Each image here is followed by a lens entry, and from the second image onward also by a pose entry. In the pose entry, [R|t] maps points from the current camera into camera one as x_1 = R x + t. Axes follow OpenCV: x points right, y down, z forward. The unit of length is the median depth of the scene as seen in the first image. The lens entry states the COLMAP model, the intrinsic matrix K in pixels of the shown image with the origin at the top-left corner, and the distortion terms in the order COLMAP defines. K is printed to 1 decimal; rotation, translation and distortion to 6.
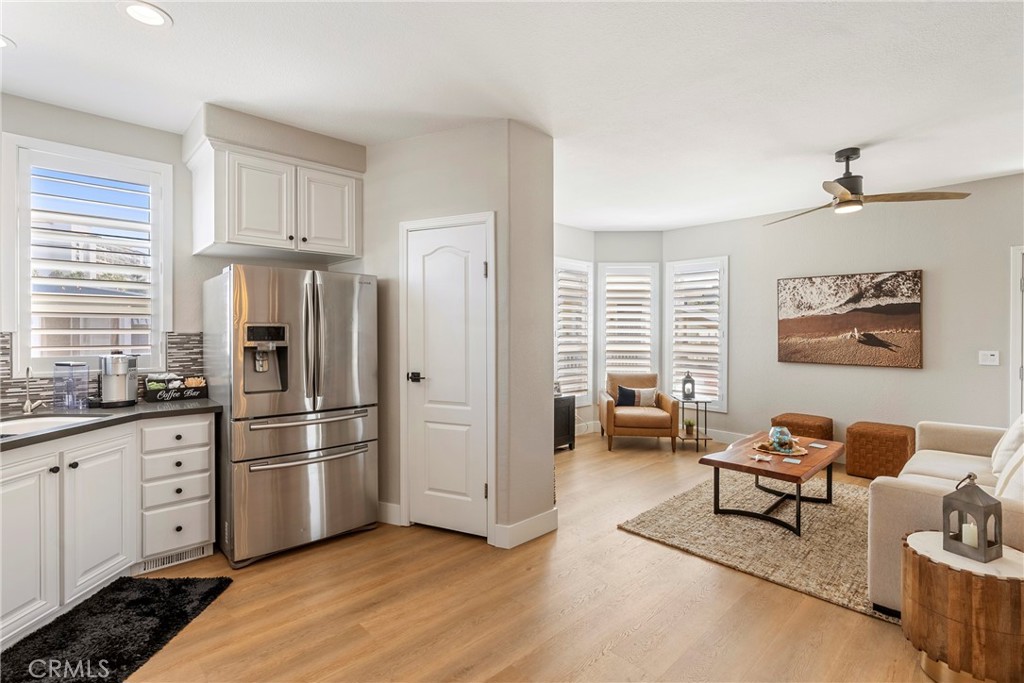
lens RADIAL K [[466.9, 0, 486.8], [0, 466.9, 339.1], [0, 0, 1]] dist [-0.000829, 0.000636]
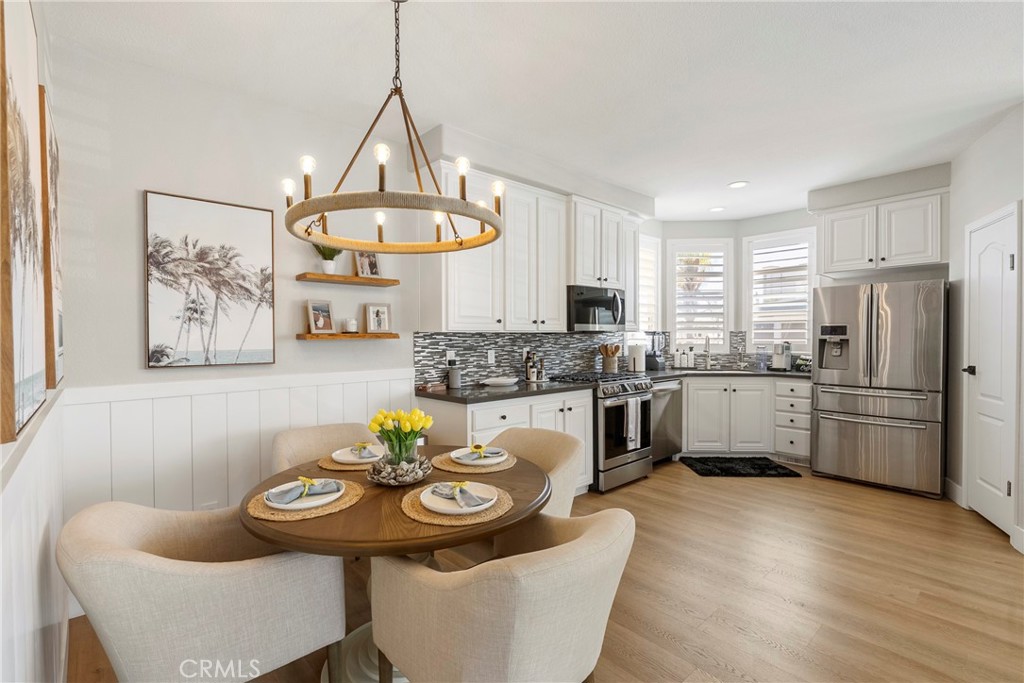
lens RADIAL K [[466.9, 0, 509.8], [0, 466.9, 343.3], [0, 0, 1]] dist [-0.000829, 0.000636]
pose [[-0.011938, 0.014394, -0.999825, 1.028453], [-0.010028, 0.999844, 0.014514, 0.017931], [0.999878, 0.010200, -0.011792, -0.039276]]
